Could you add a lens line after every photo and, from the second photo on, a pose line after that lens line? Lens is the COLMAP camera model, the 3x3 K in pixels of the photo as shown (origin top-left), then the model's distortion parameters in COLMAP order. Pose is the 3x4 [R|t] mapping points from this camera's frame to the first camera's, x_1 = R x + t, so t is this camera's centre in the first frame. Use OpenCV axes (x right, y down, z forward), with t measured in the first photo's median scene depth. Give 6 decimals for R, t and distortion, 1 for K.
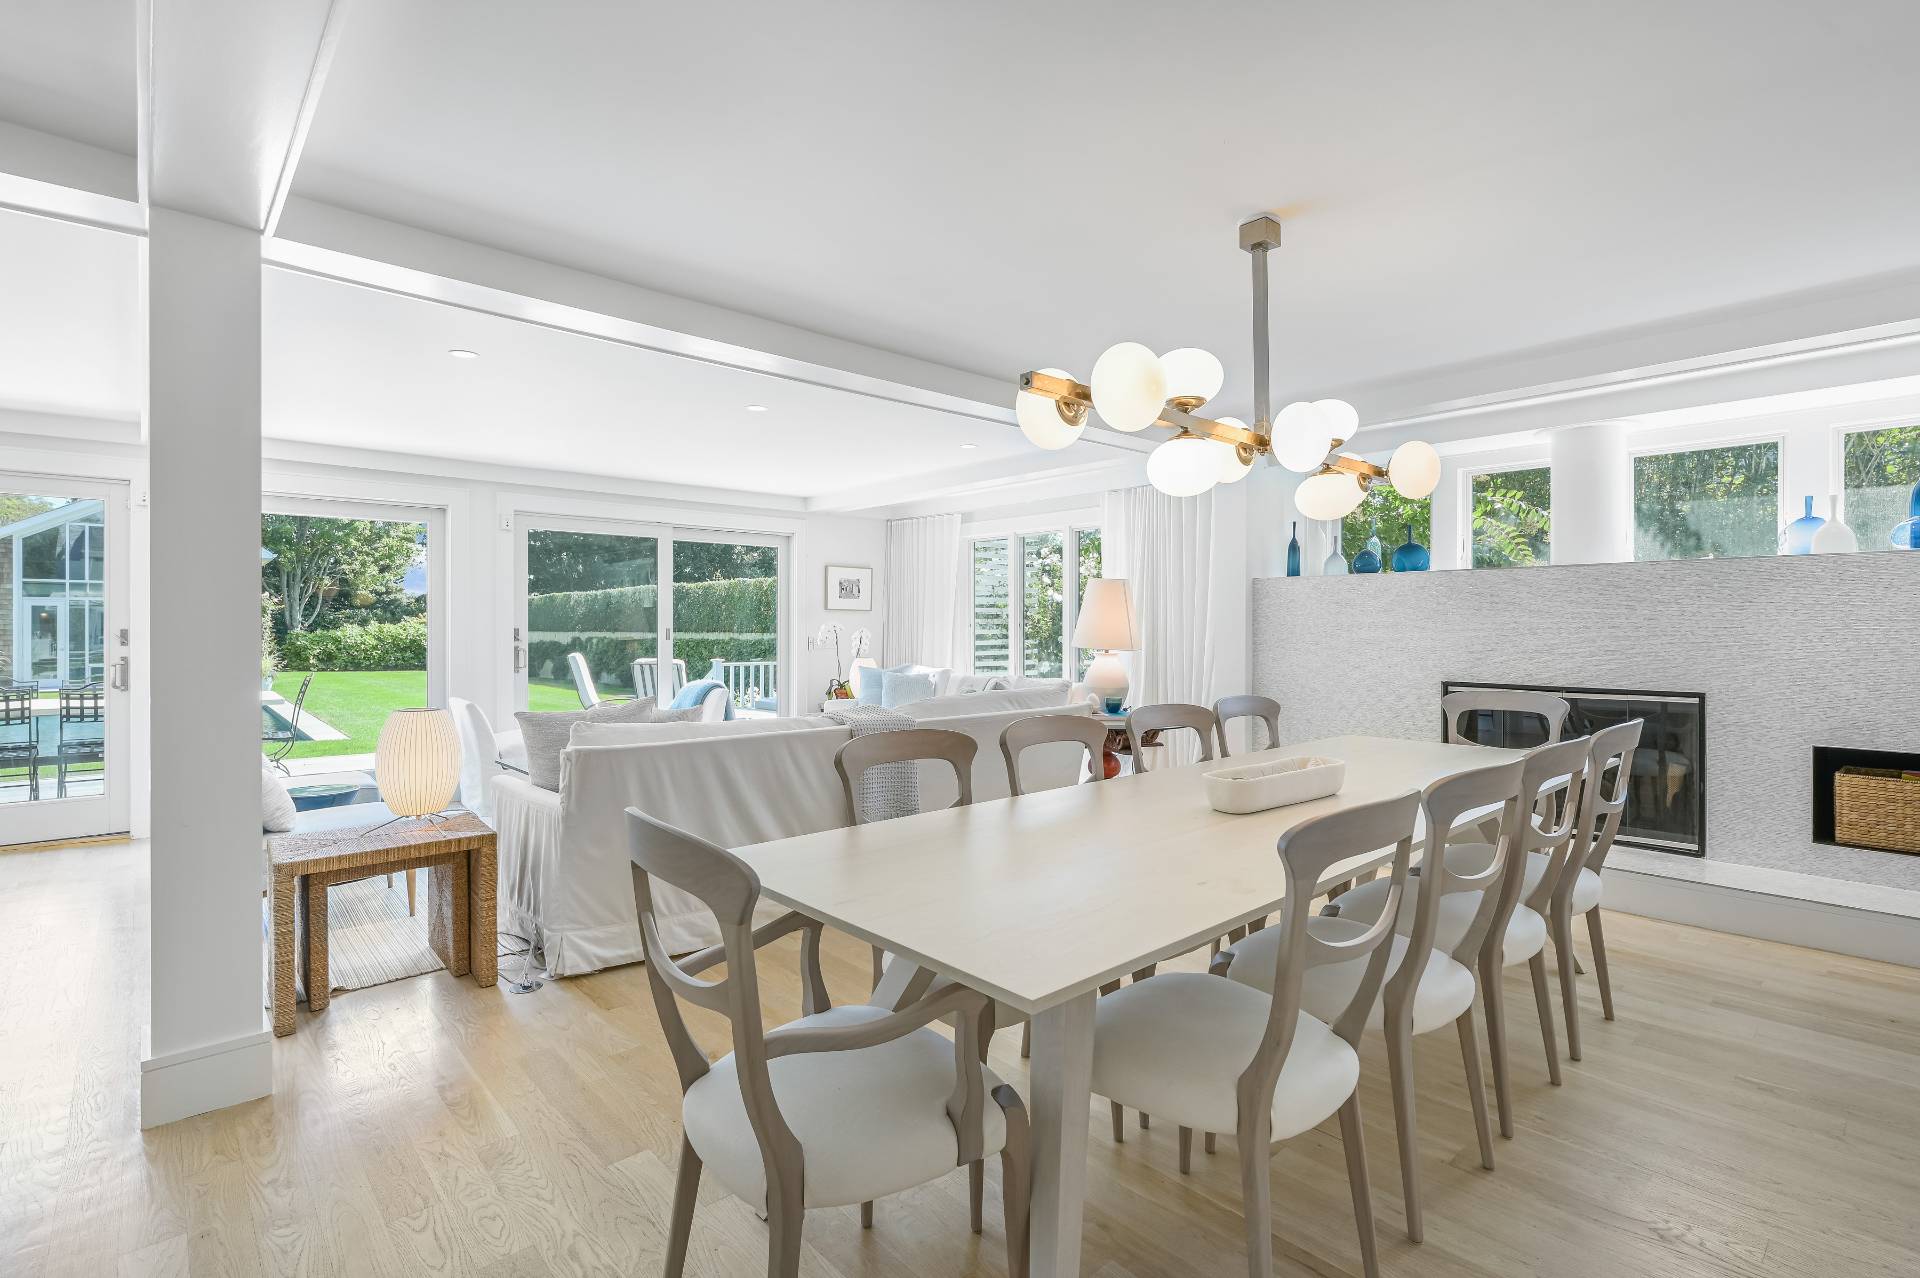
lens RADIAL K [[890.8, 0, 956.2], [0, 890.8, 630.6], [0, 0, 1]] dist [-0.001641, -0.000131]
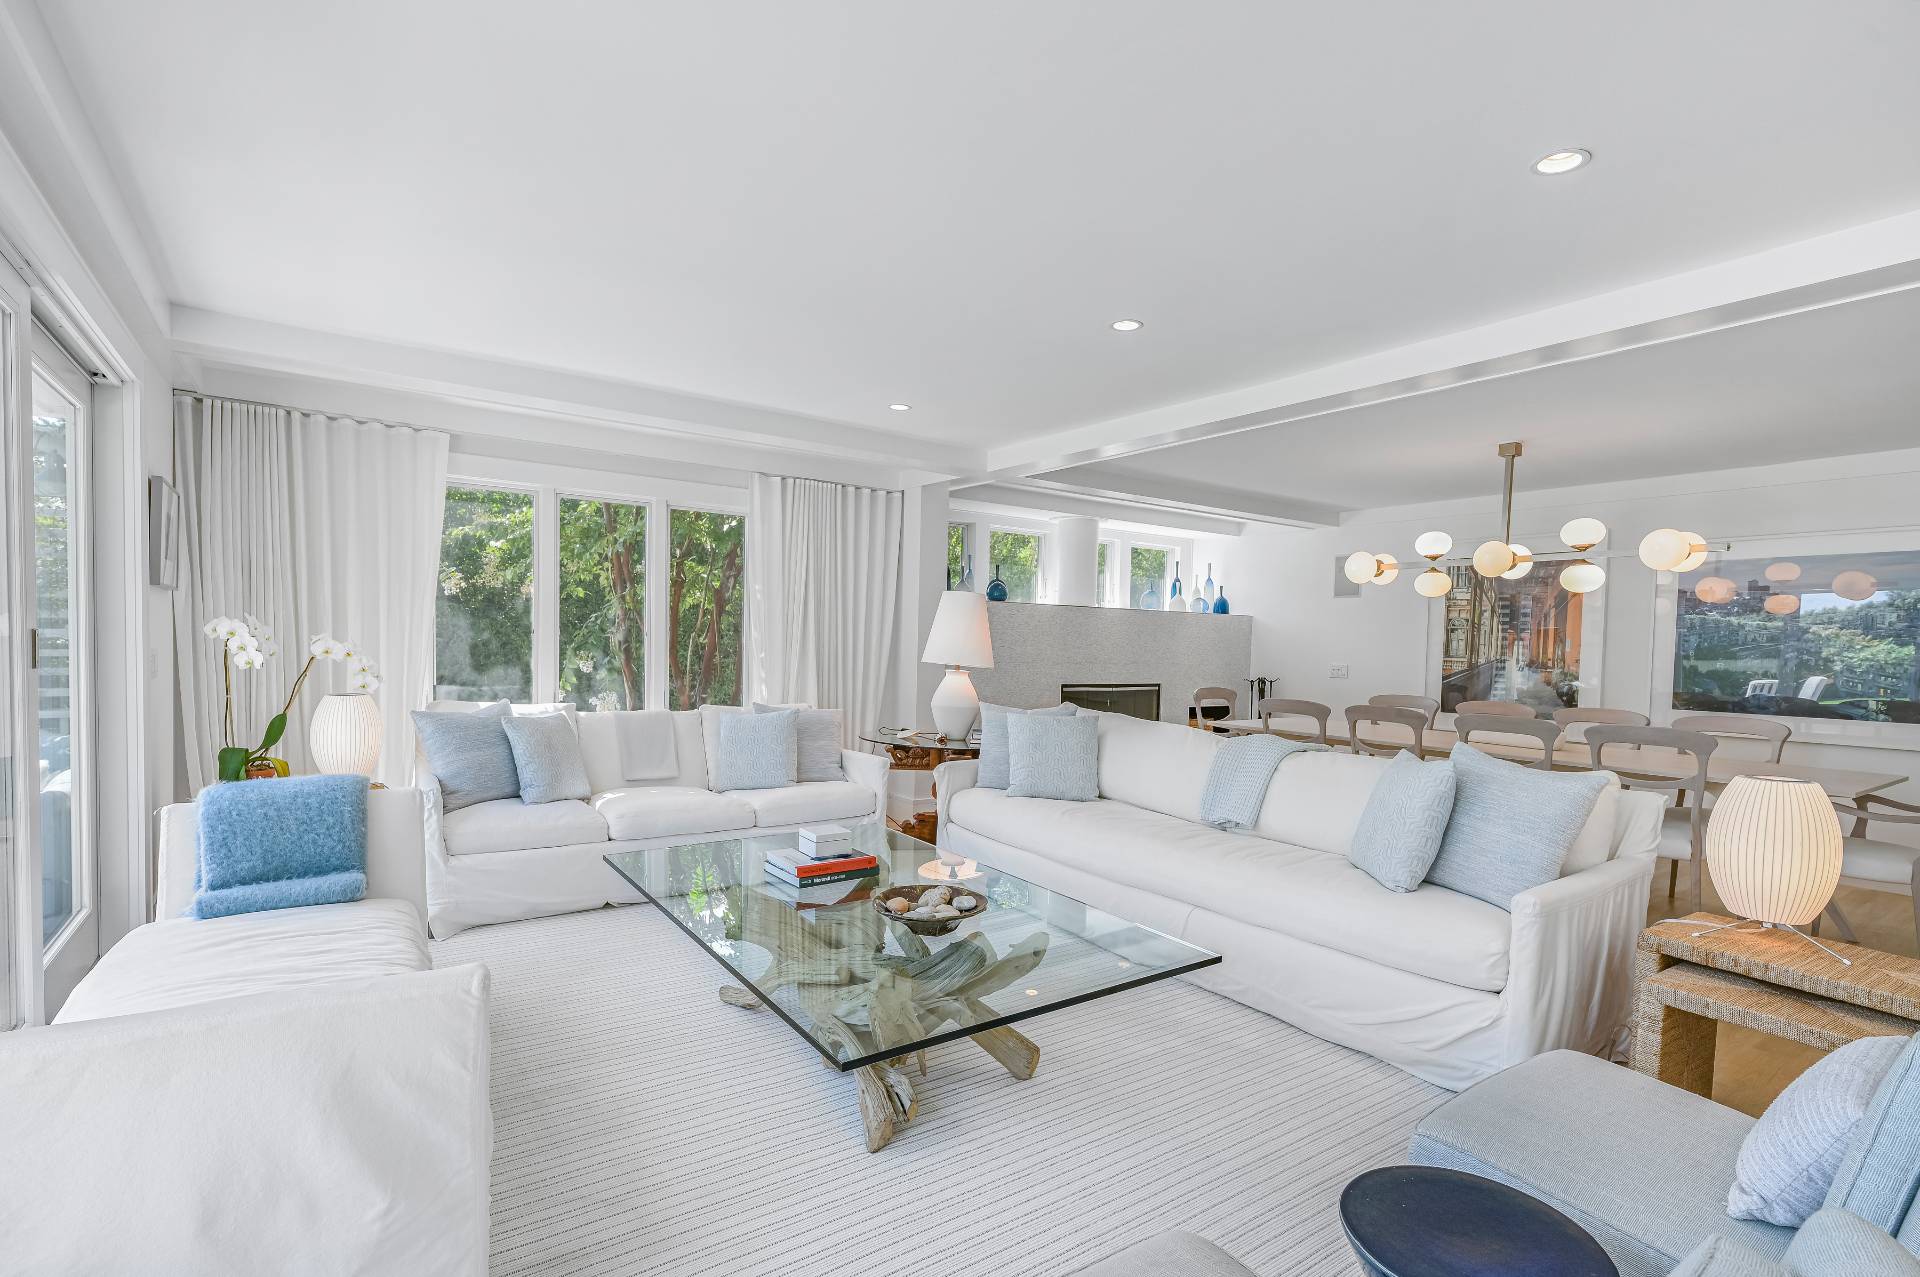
lens RADIAL K [[906.9, 0, 960.0], [0, 906.9, 638.5], [0, 0, 1]] dist [-0.000740, 0.000018]
pose [[0.120334, -0.004935, 0.992721, -0.724644], [-0.025899, 0.999632, 0.008109, -0.015558], [-0.992396, -0.026686, 0.120162, 0.801458]]
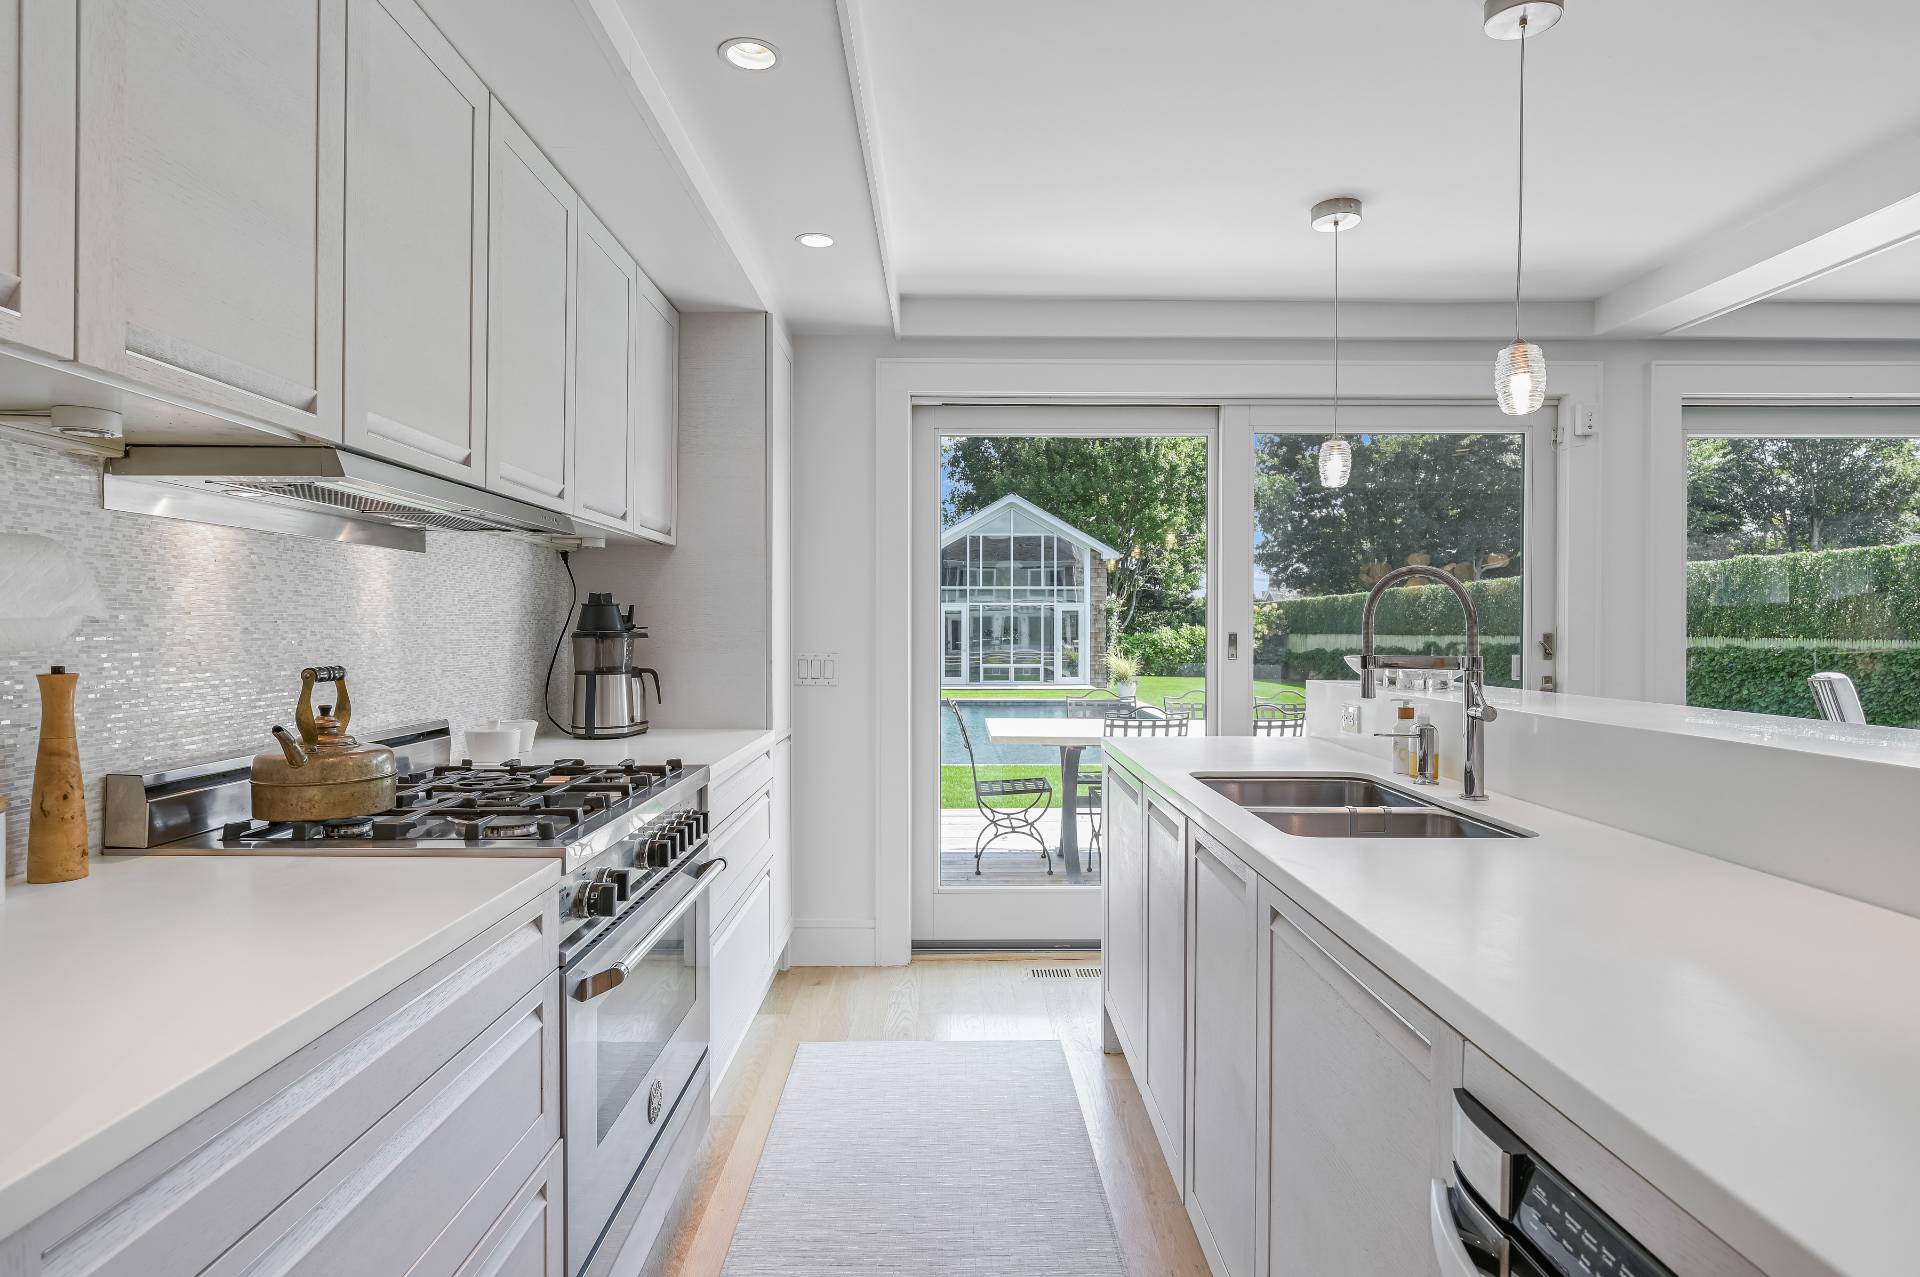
lens RADIAL K [[1056.8, 0, 960.0], [0, 1056.8, 638.5], [0, 0, 1]] dist [-0.000017, -0.000231]
pose [[0.747081, 0.004990, -0.664714, -0.644398], [-0.002004, 0.999984, 0.005254, -0.000886], [0.664730, -0.002593, 0.747079, 0.132886]]
